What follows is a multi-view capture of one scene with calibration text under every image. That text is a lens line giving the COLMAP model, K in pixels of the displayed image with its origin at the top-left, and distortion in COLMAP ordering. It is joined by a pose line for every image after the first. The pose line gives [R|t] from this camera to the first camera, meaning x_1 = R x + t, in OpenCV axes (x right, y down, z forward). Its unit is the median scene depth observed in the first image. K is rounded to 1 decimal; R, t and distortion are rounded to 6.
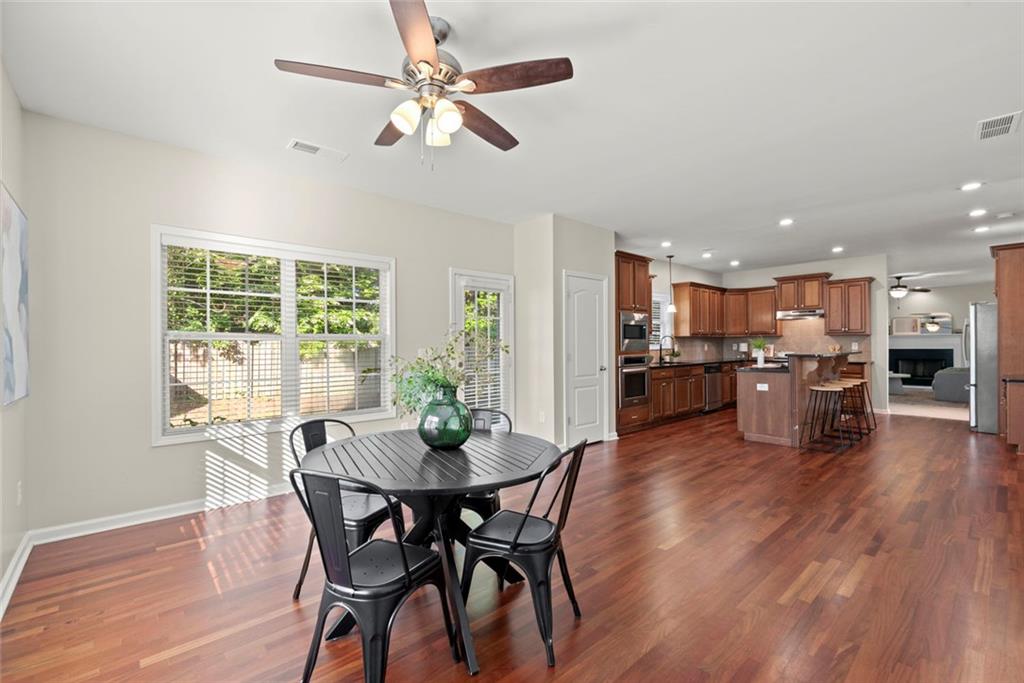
lens RADIAL K [[442.2, 0, 508.6], [0, 442.2, 337.6], [0, 0, 1]] dist [0.000188, -0.000586]
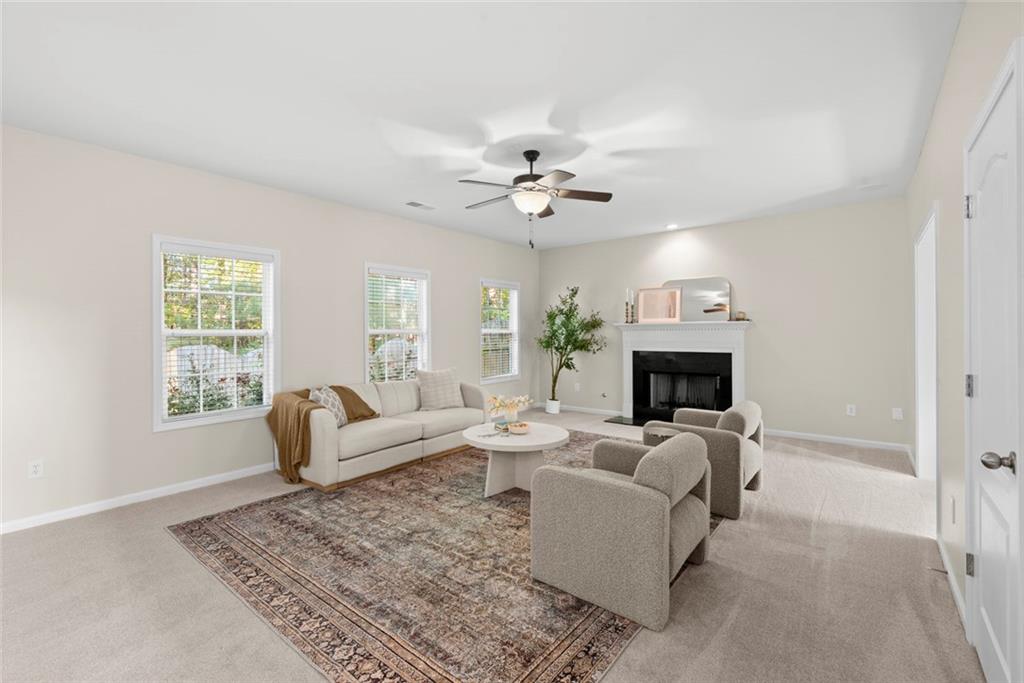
lens RADIAL K [[442.2, 0, 508.6], [0, 442.2, 337.6], [0, 0, 1]] dist [0.000188, -0.000586]
pose [[0.987647, 0.003262, 0.156662, 1.019840], [-0.007318, 0.999653, 0.025320, -0.002414], [-0.156525, -0.026153, 0.987328, 0.829783]]
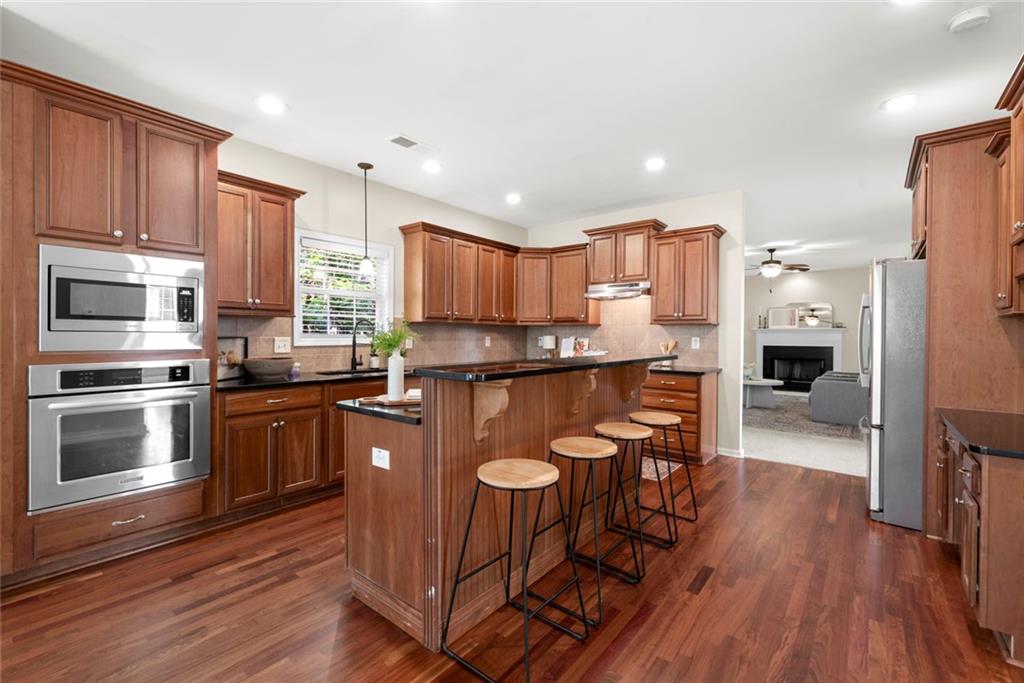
lens RADIAL K [[435.8, 0, 512.4], [0, 435.8, 330.7], [0, 0, 1]] dist [0.001576, -0.000299]
pose [[0.987066, 0.015081, 0.159606, 0.428235], [-0.015794, 0.999870, 0.003204, 0.004562], [-0.159537, -0.005683, 0.987176, 0.438789]]
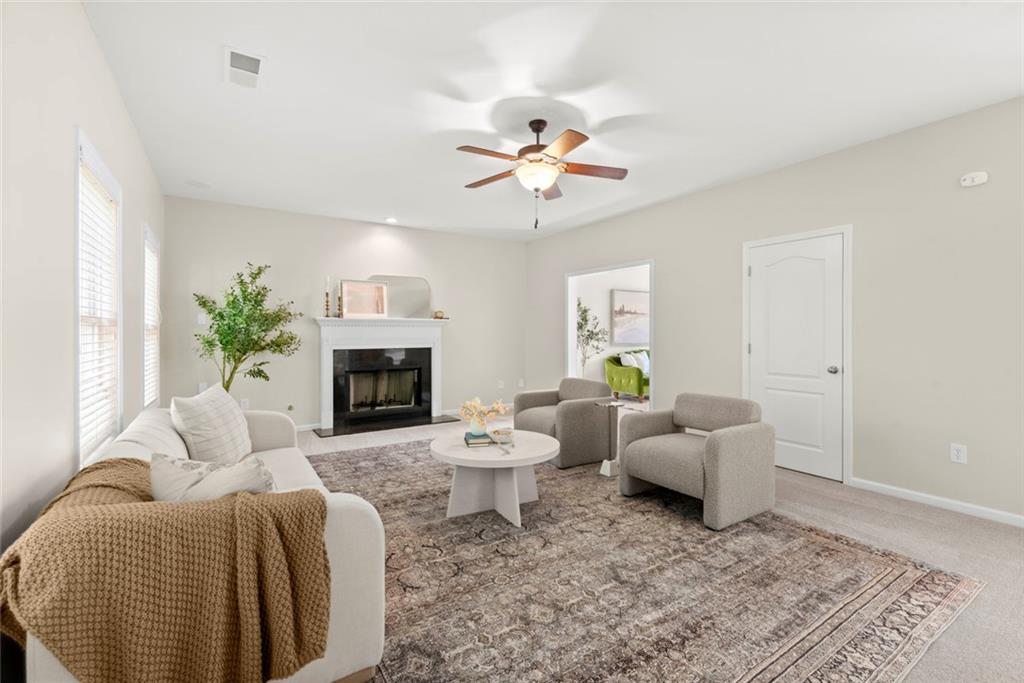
lens RADIAL K [[442.2, 0, 508.6], [0, 442.2, 337.6], [0, 0, 1]] dist [0.000188, -0.000586]
pose [[0.165867, 0.000715, 0.986148, 0.725710], [-0.014216, 0.999898, 0.001667, 0.016621], [-0.986046, -0.014296, 0.165860, 1.208532]]
